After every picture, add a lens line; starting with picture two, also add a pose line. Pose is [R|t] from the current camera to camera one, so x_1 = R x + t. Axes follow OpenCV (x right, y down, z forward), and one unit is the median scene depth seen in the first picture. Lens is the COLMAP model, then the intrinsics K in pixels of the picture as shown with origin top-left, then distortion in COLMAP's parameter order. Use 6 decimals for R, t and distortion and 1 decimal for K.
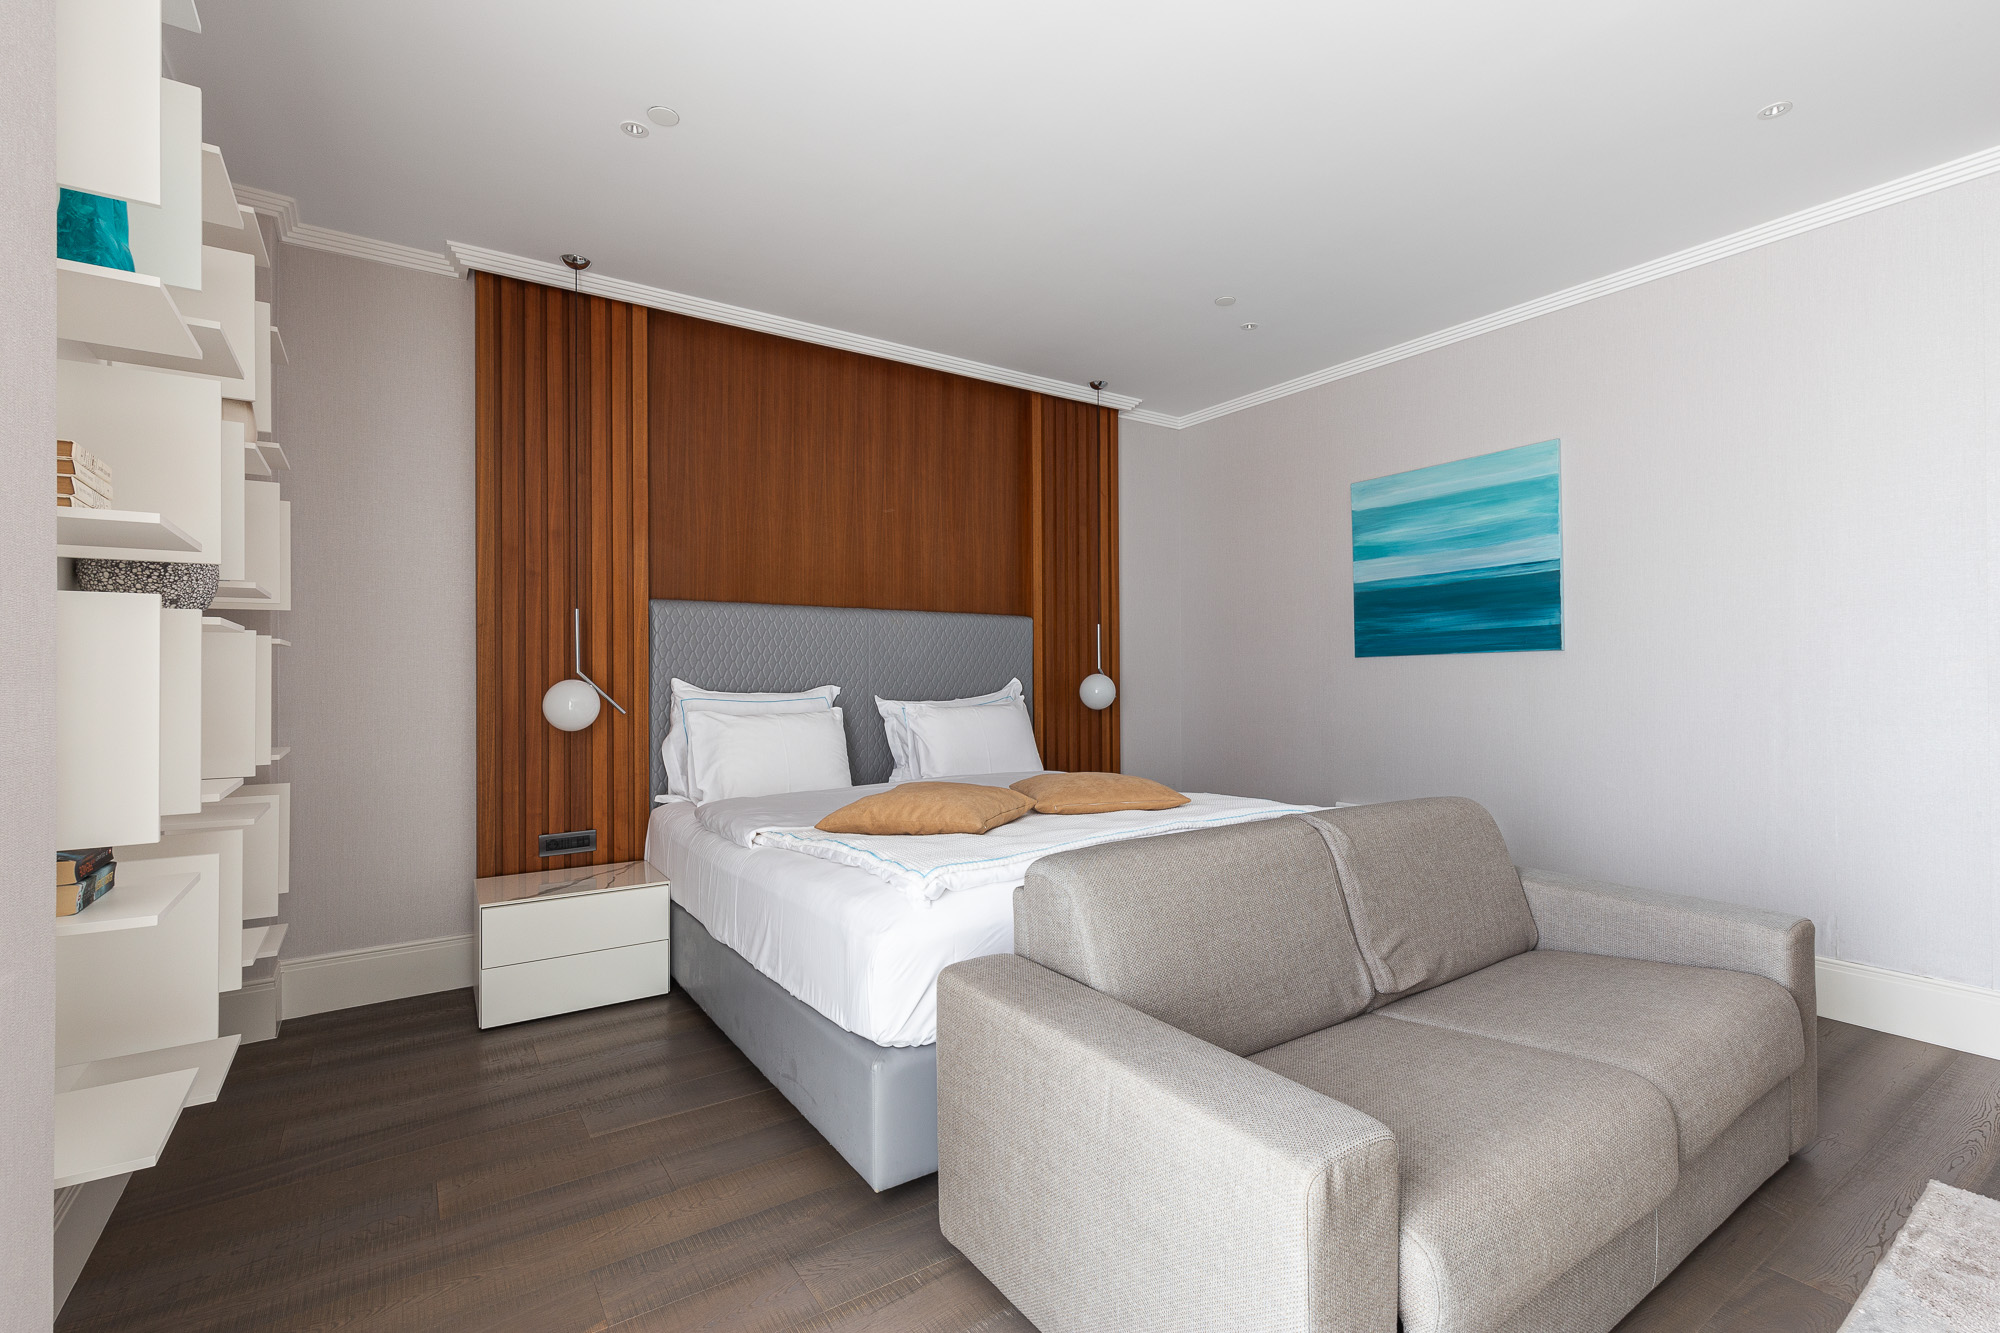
lens RADIAL K [[898.2, 0, 1011.6], [0, 898.2, 666.9], [0, 0, 1]] dist [0.002233, 0.000120]
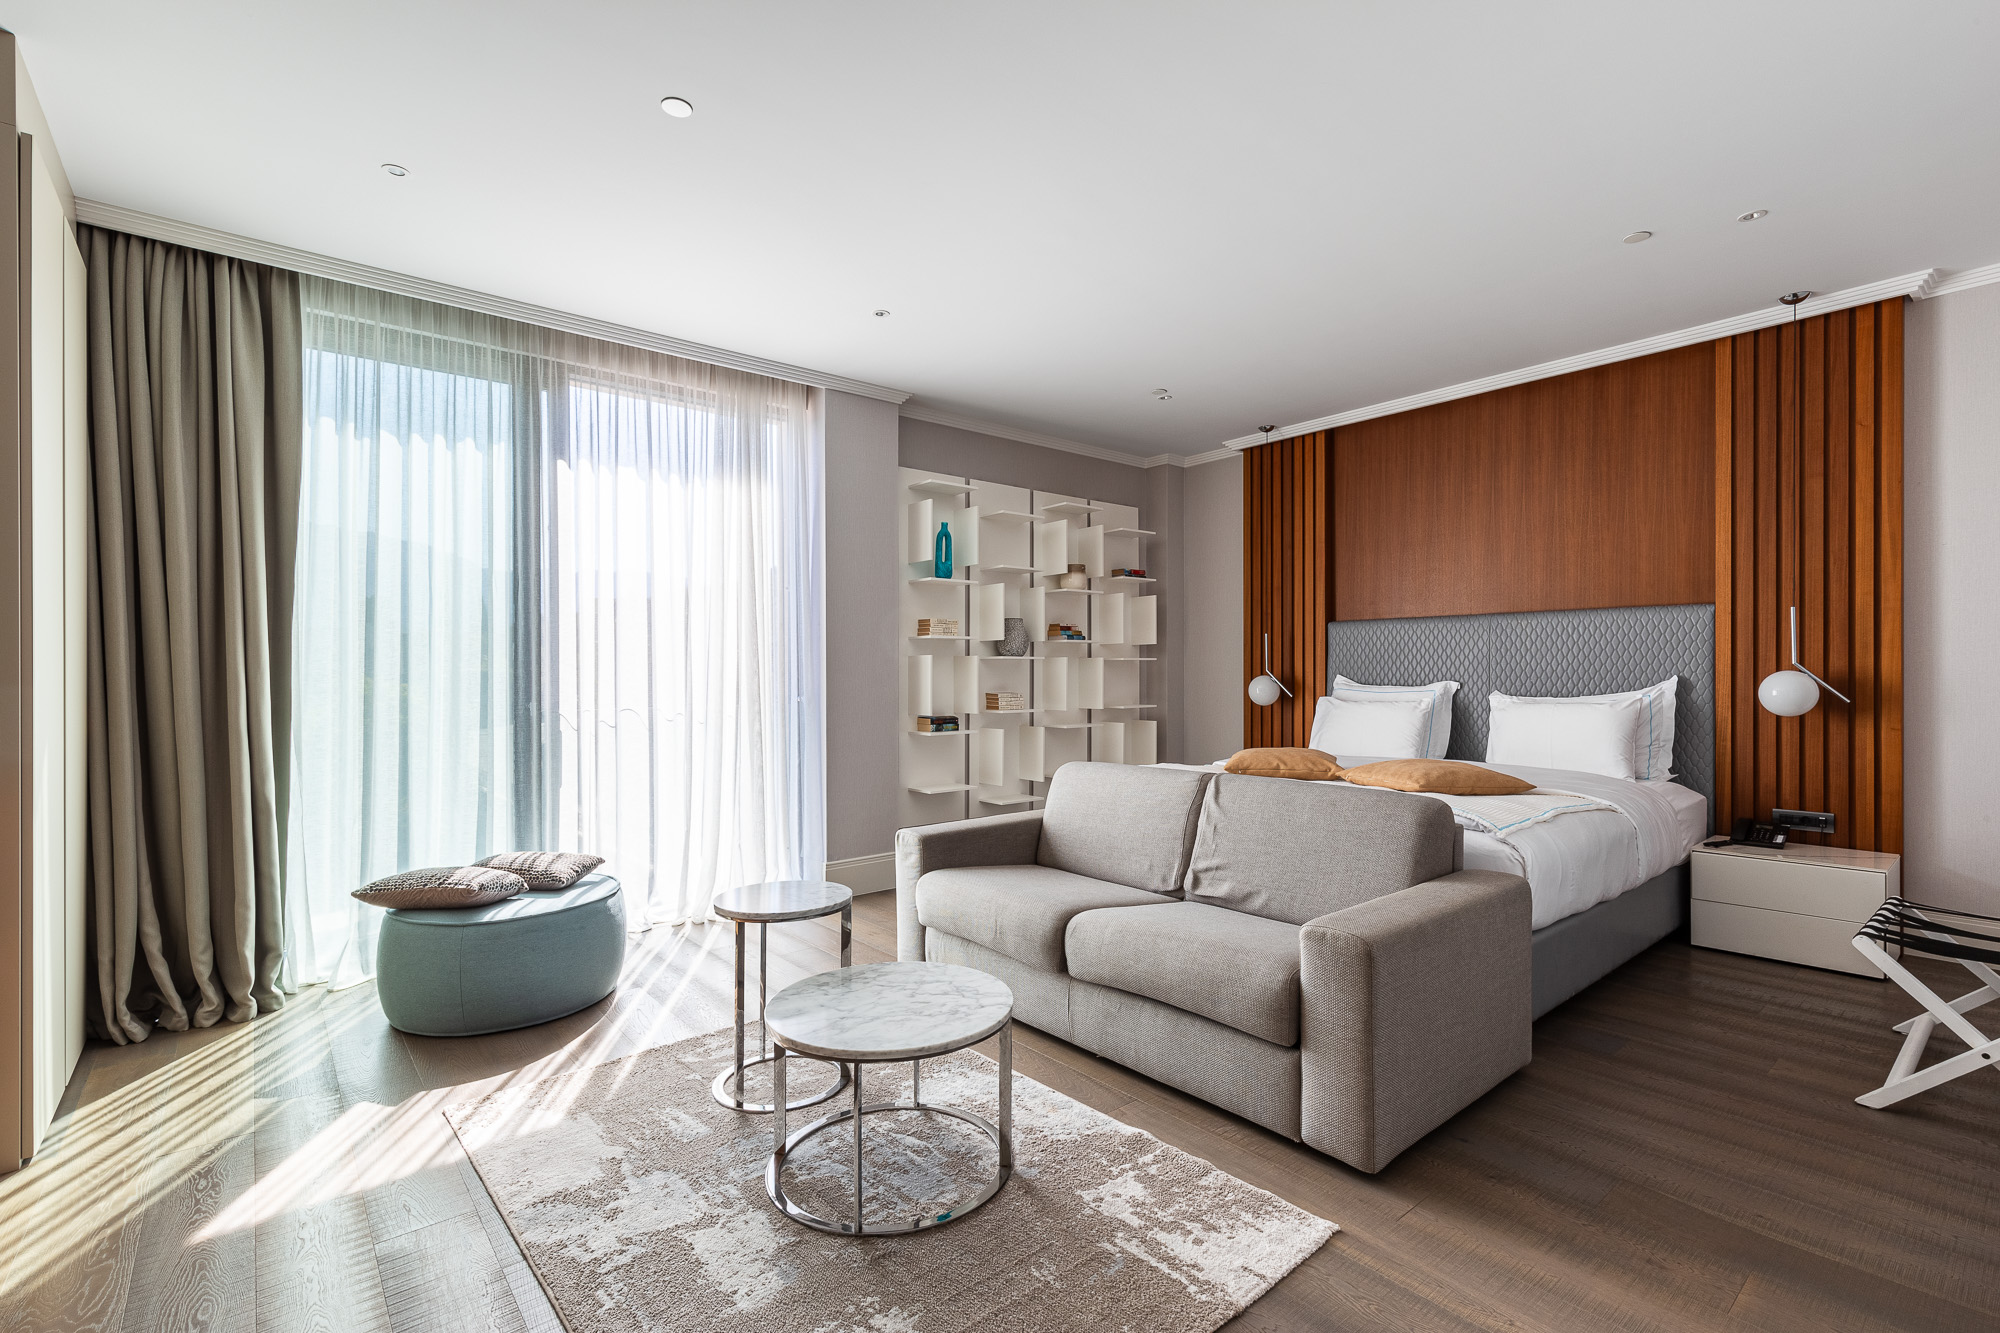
lens RADIAL K [[906.0, 0, 1015.6], [0, 906.0, 675.9], [0, 0, 1]] dist [0.009970, -0.000867]
pose [[0.101387, 0.004896, -0.994835, 1.040815], [0.014661, 0.999872, 0.006415, -0.003407], [0.994739, -0.015236, 0.101303, 0.316401]]
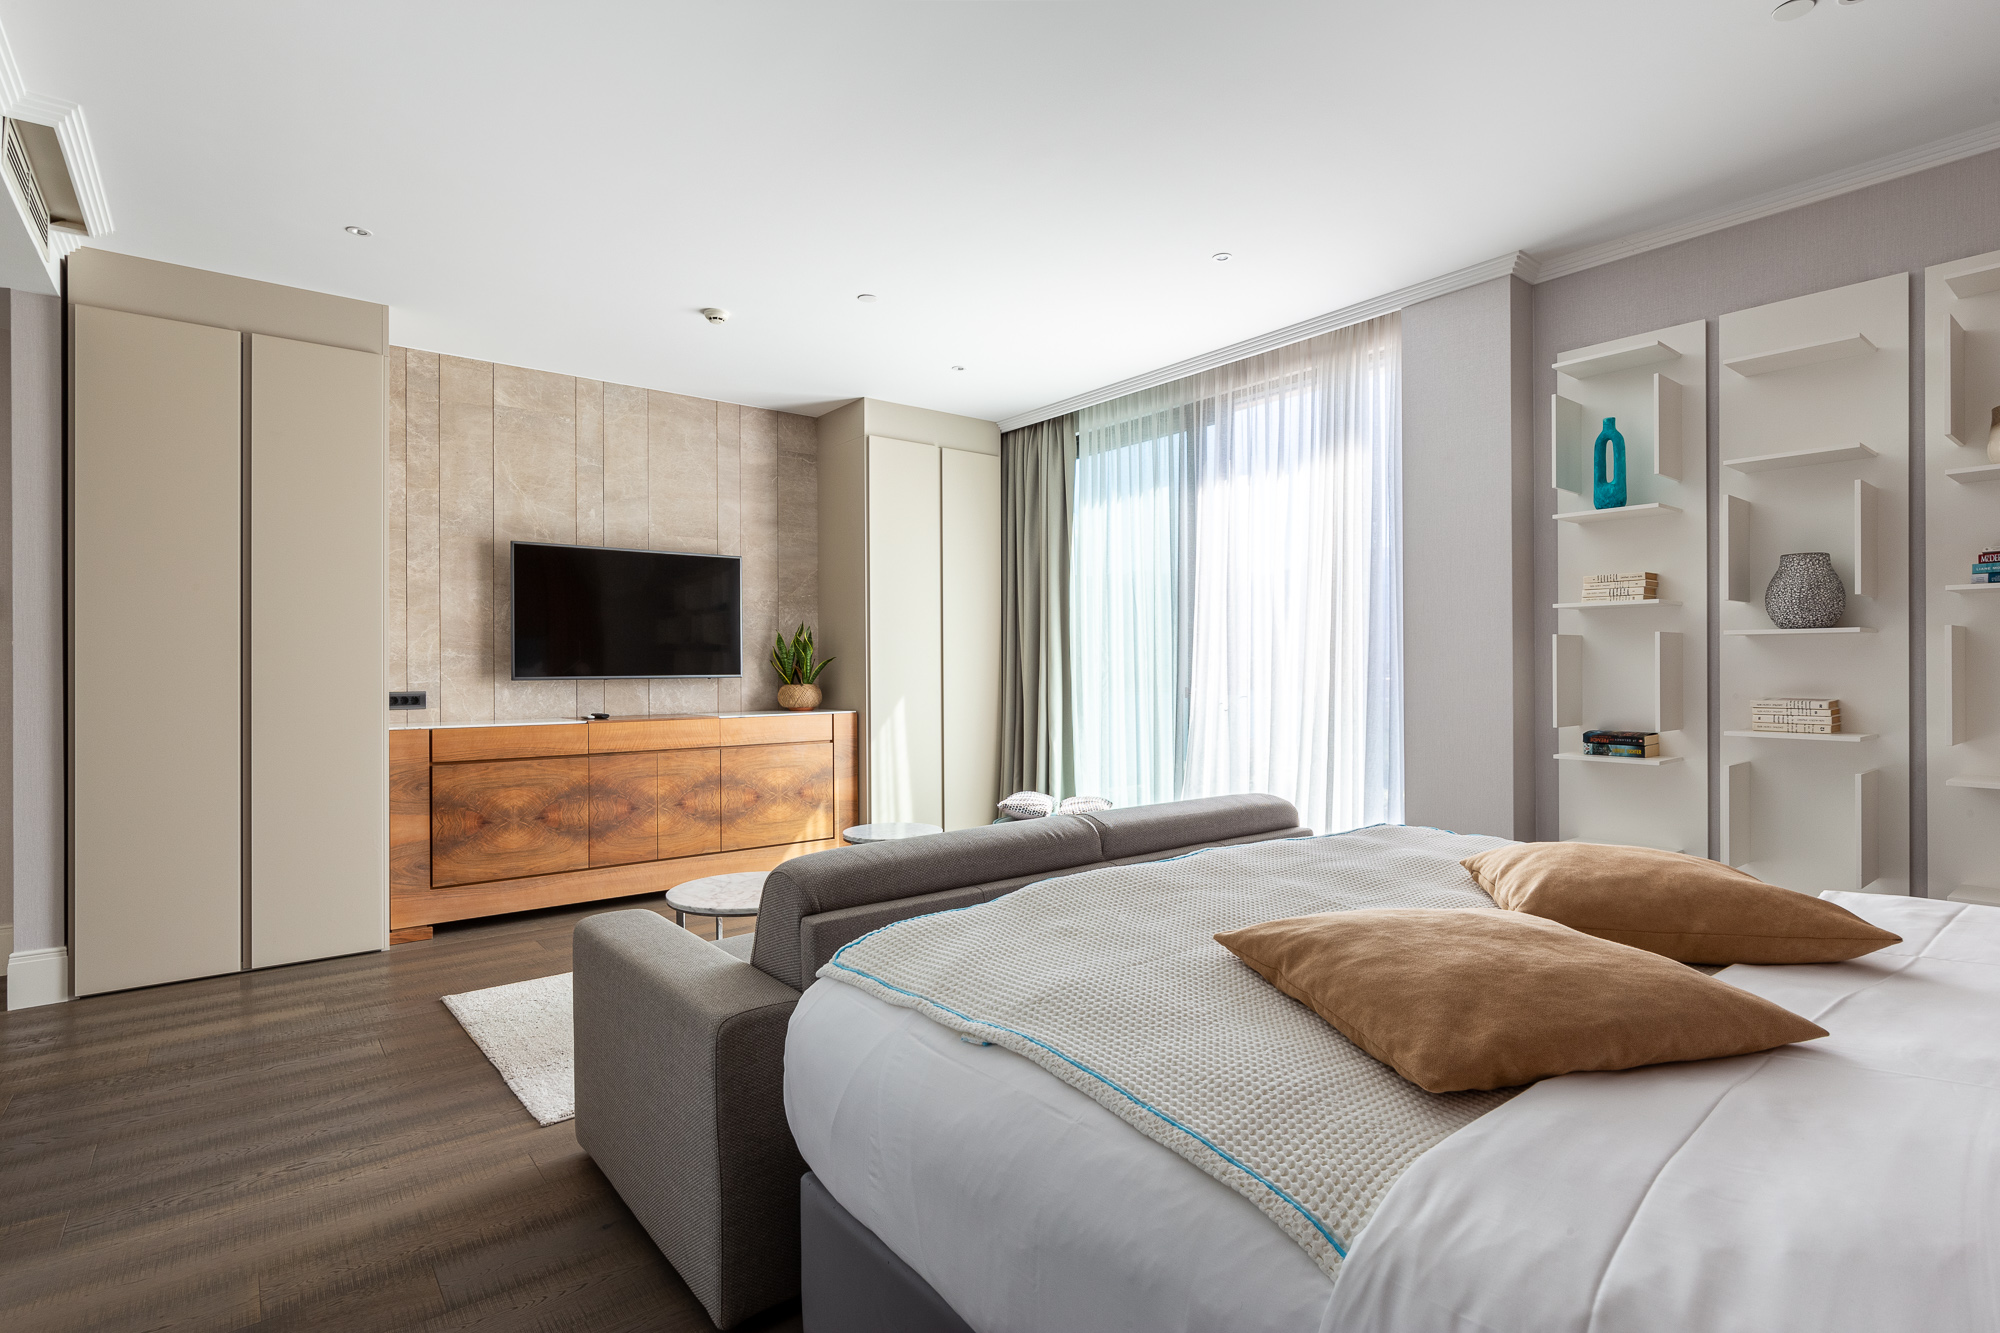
lens RADIAL K [[982.9, 0, 1009.9], [0, 982.9, 673.5], [0, 0, 1]] dist [0.000838, -0.000060]
pose [[-0.997454, 0.010581, -0.070519, 0.279701], [0.010774, 0.999939, -0.002364, 0.006461], [0.070490, -0.003117, -0.997508, 1.240454]]
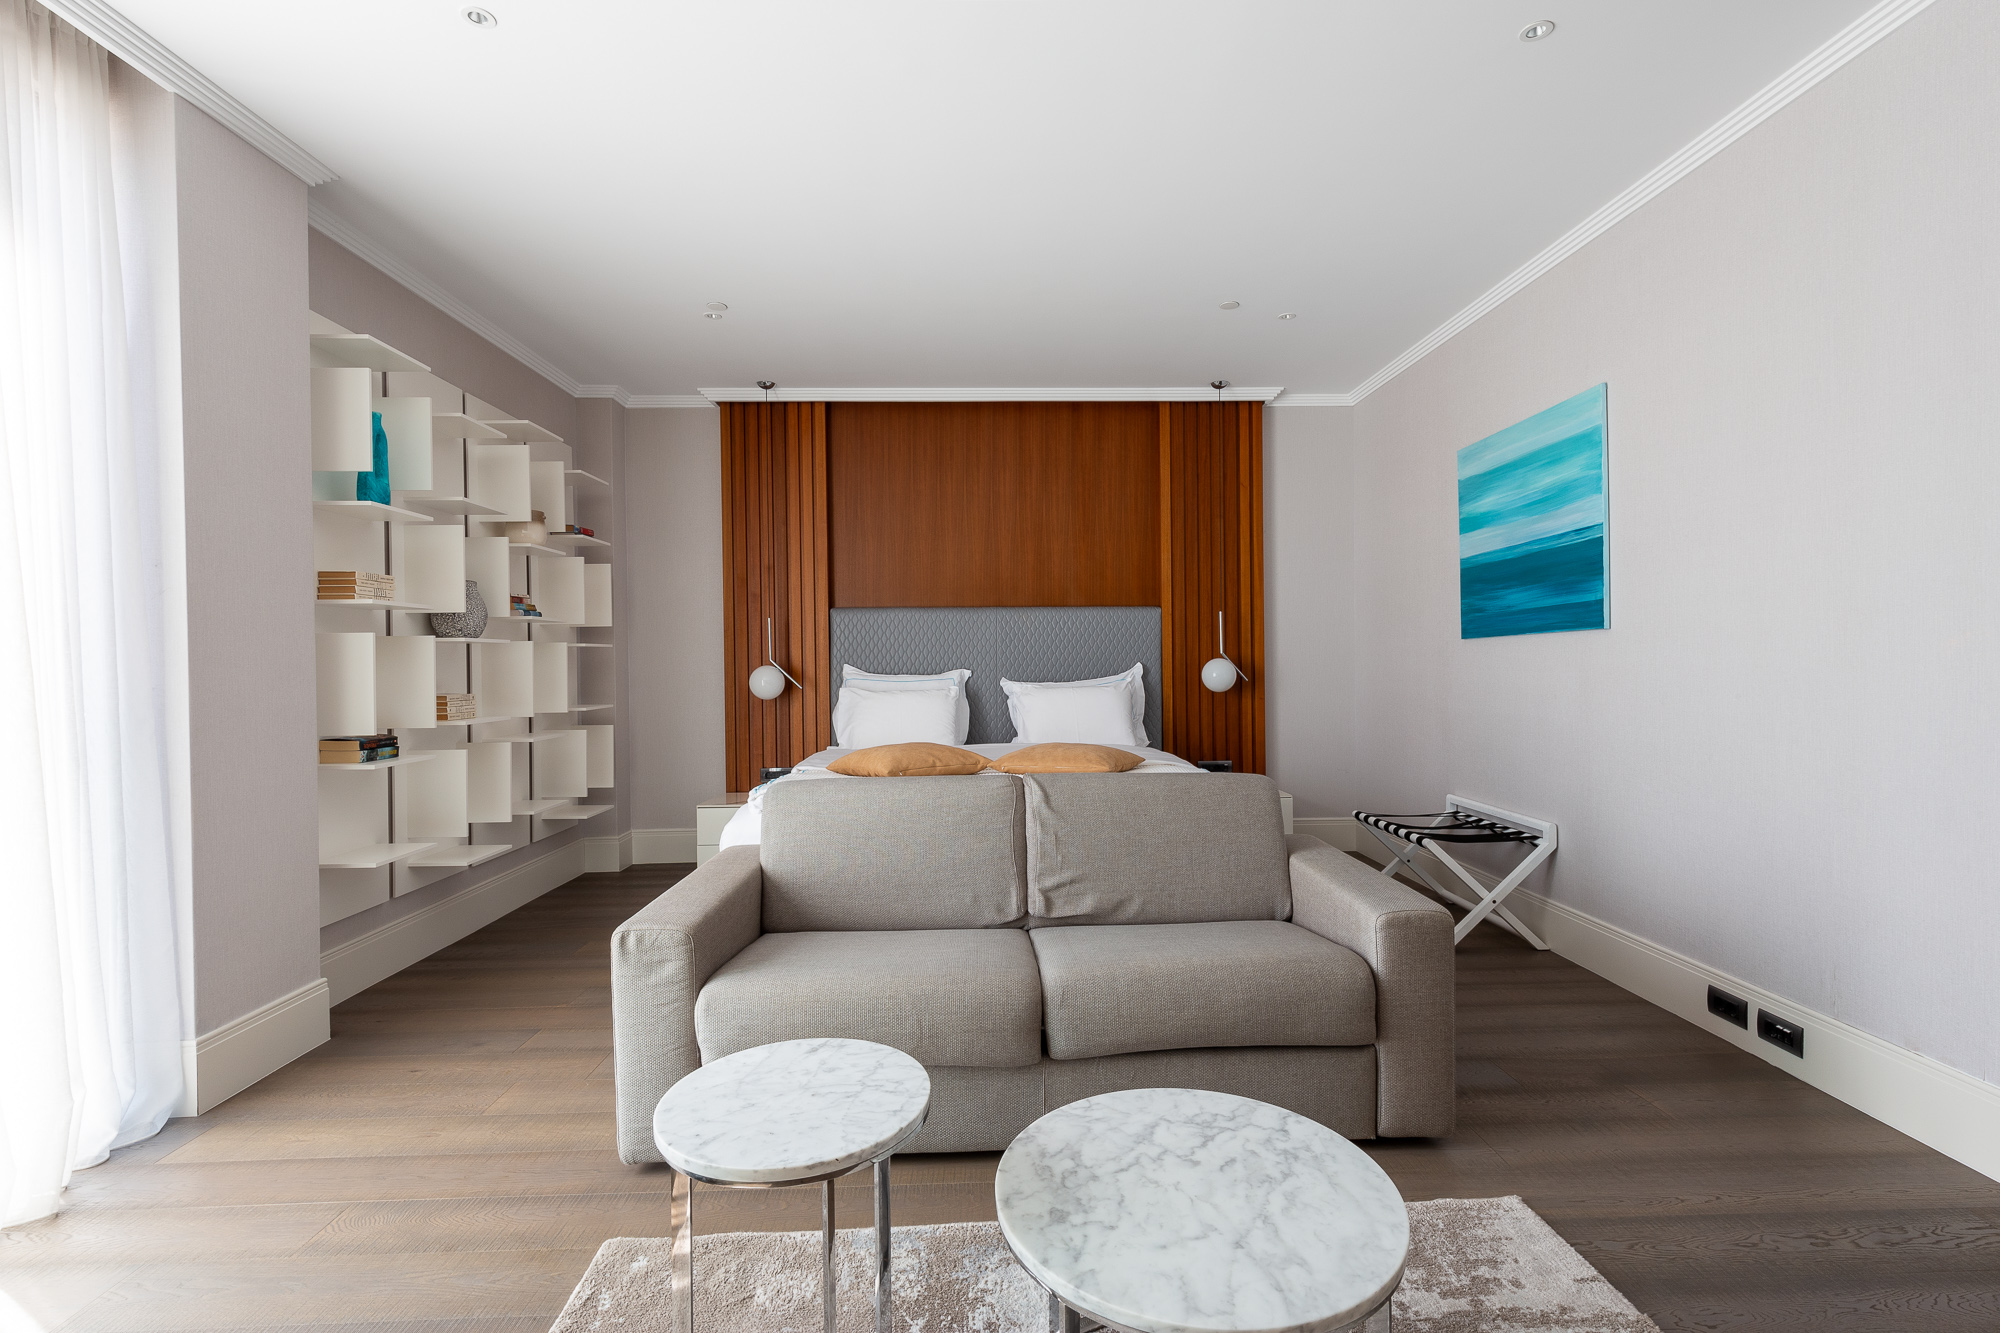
lens RADIAL K [[898.8, 0, 1011.3], [0, 898.8, 672.5], [0, 0, 1]] dist [0.008183, -0.000084]
pose [[0.841712, 0.001764, -0.539923, 0.590293], [0.012801, 0.999648, 0.023222, -0.004124], [0.539774, -0.026458, 0.841394, -0.038328]]
